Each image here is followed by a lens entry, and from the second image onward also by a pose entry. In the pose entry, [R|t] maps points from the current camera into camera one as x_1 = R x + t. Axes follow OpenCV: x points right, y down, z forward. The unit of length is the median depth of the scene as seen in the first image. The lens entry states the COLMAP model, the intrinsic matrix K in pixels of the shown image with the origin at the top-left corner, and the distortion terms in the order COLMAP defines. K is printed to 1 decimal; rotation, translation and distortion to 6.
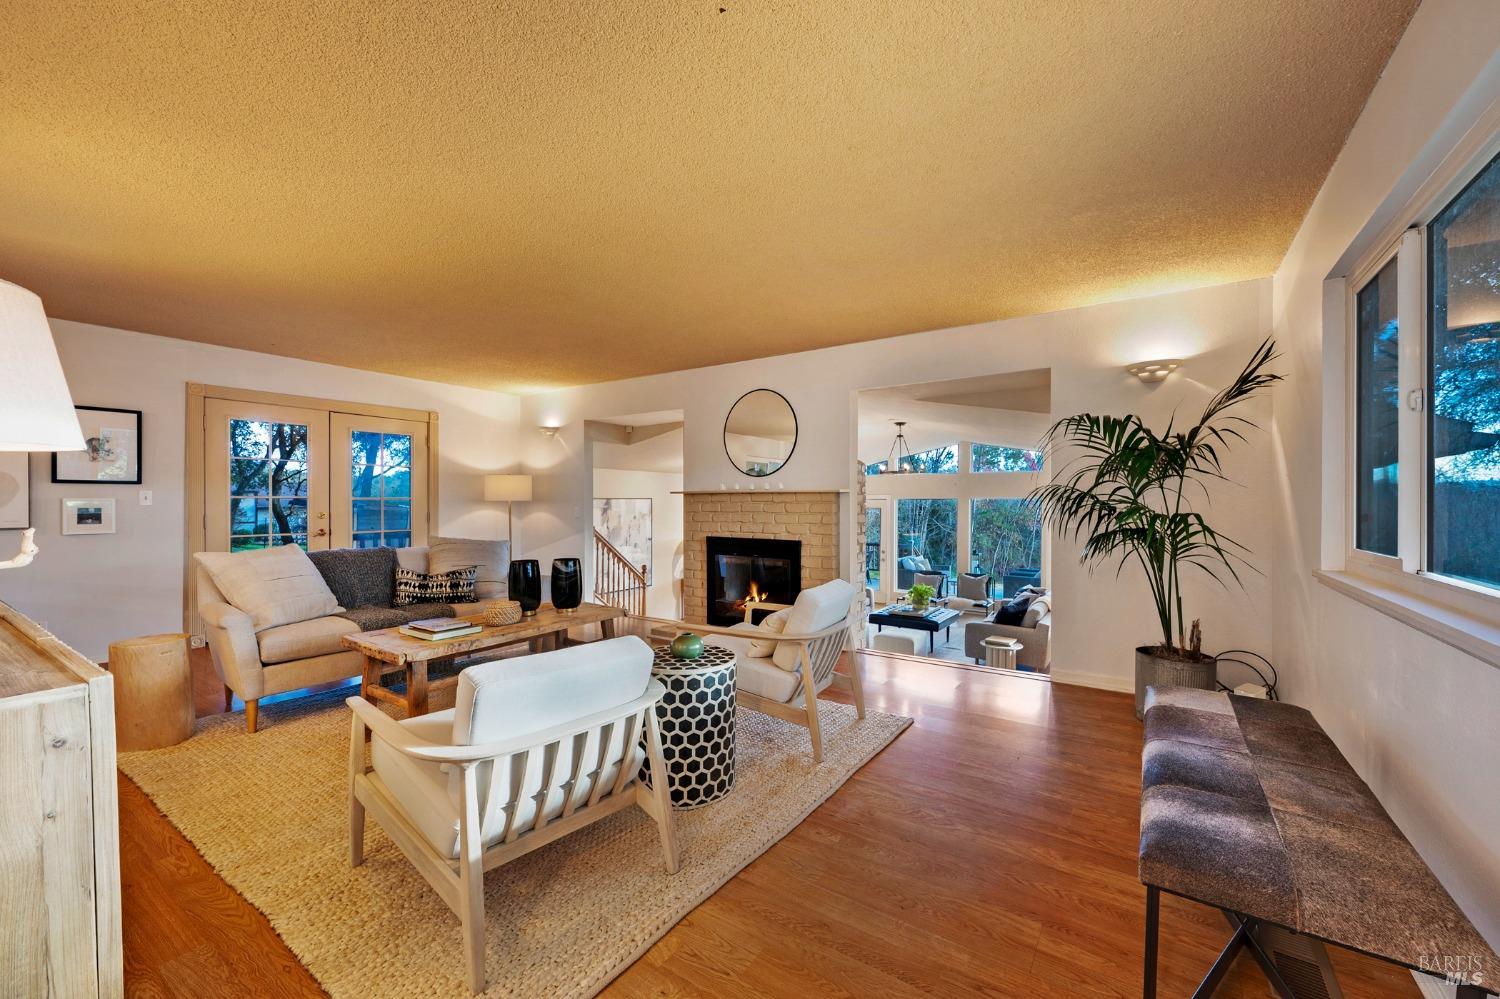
lens RADIAL K [[598.1, 0, 754.4], [0, 598.1, 501.7], [0, 0, 1]] dist [-0.005688, -0.000099]
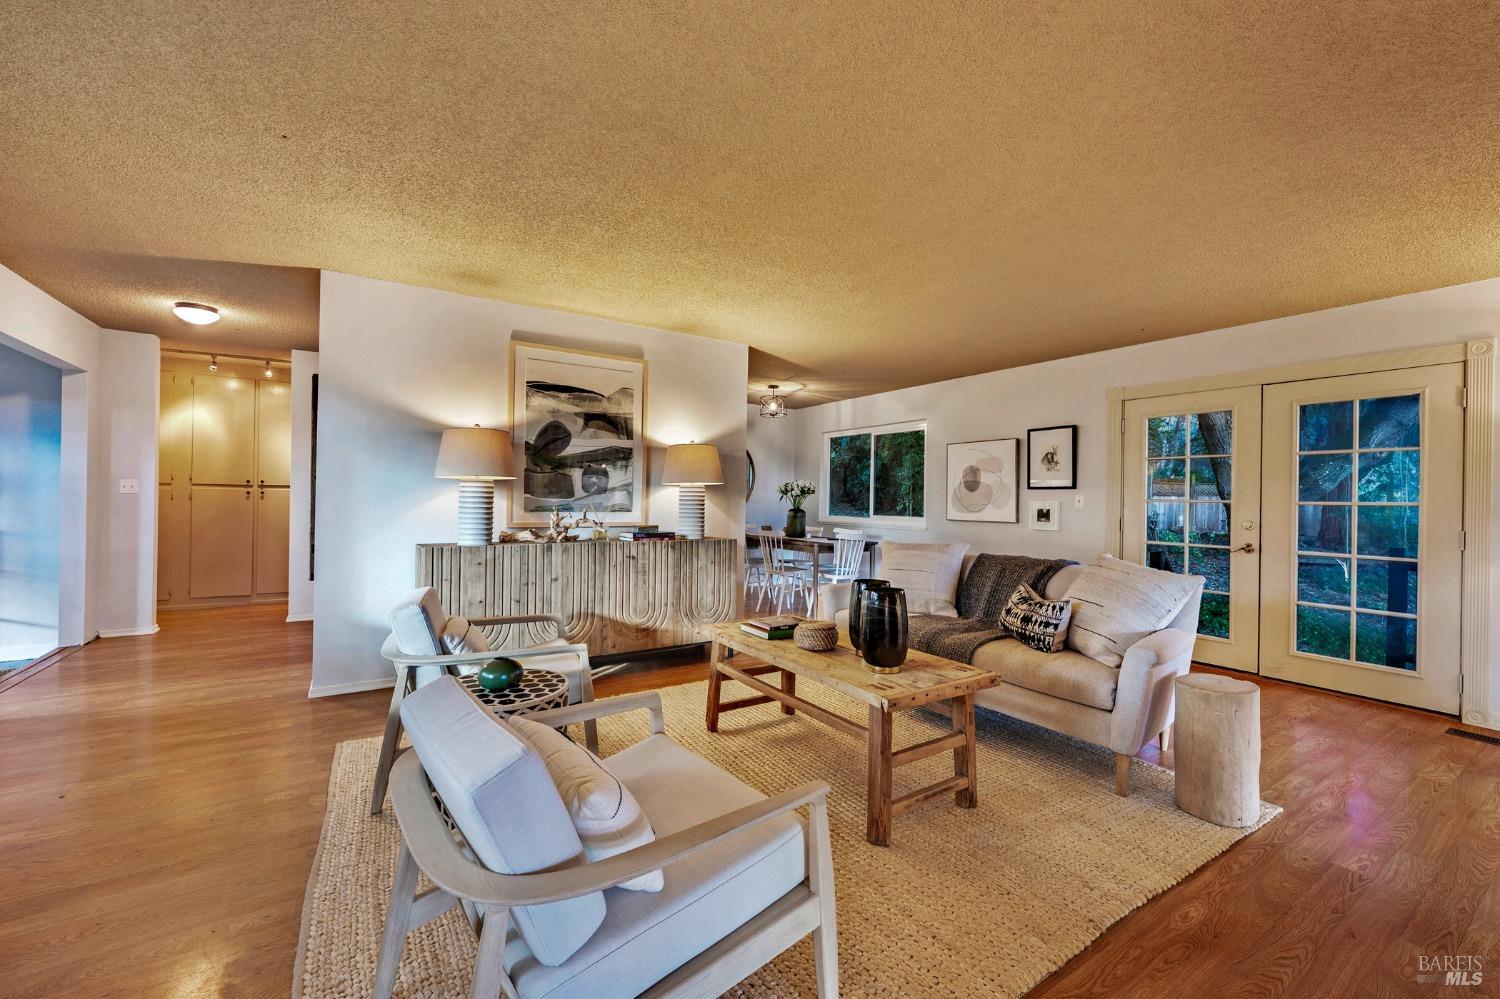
lens RADIAL K [[598.1, 0, 745.9], [0, 598.1, 496.8], [0, 0, 1]] dist [-0.005688, -0.000099]
pose [[-0.398315, -0.008311, -0.917211, 0.268121], [-0.015441, 0.999878, -0.002355, -0.001725], [0.917119, 0.013224, -0.398394, 0.884515]]
